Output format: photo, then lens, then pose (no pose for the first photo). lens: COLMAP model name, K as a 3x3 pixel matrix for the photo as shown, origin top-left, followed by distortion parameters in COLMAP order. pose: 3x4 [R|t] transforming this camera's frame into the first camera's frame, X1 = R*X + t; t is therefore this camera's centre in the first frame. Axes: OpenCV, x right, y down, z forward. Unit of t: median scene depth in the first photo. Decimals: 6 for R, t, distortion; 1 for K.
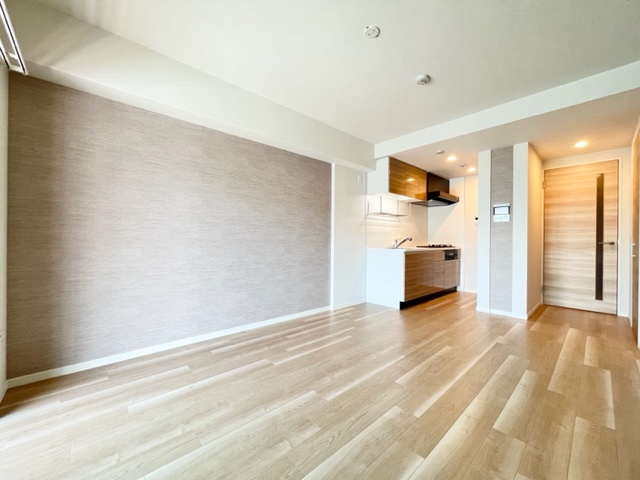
lens RADIAL K [[256.0, 0, 318.9], [0, 256.0, 238.7], [0, 0, 1]] dist [-0.002297, -0.000234]
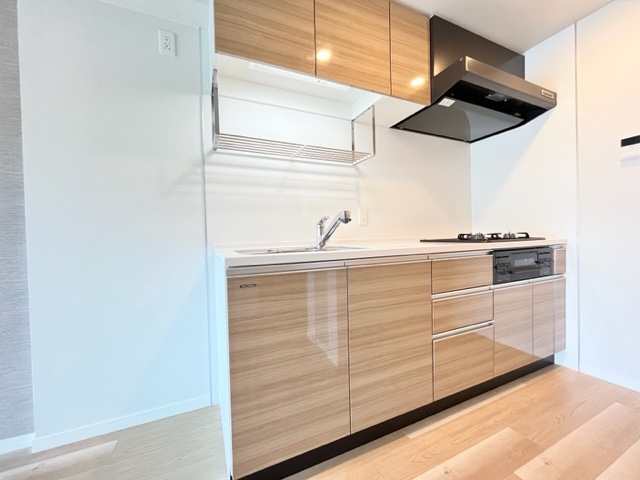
lens RADIAL K [[256.0, 0, 322.0], [0, 256.0, 241.1], [0, 0, 1]] dist [-0.002297, -0.000234]
pose [[0.951234, -0.024788, -0.307472, 0.496200], [0.033006, 0.999223, 0.021555, 0.025735], [0.306698, -0.030653, 0.951313, 0.818226]]
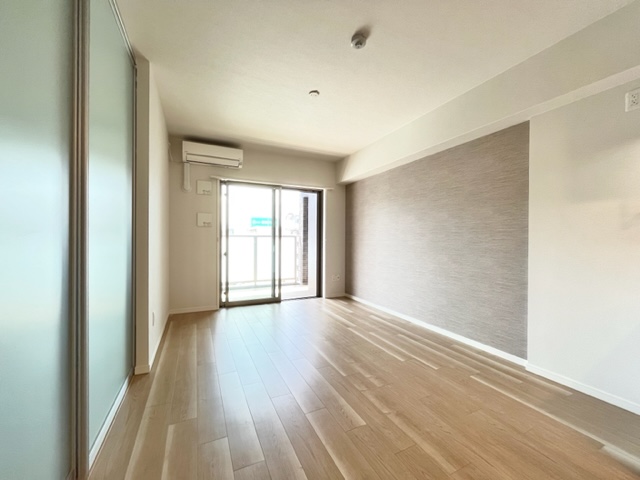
lens RADIAL K [[256.0, 0, 320.5], [0, 256.0, 237.4], [0, 0, 1]] dist [-0.002297, -0.000234]
pose [[-0.277330, -0.016547, -0.960632, 0.752373], [-0.006126, 0.999862, -0.015455, -0.011569], [0.960755, 0.001599, -0.277393, 0.707538]]
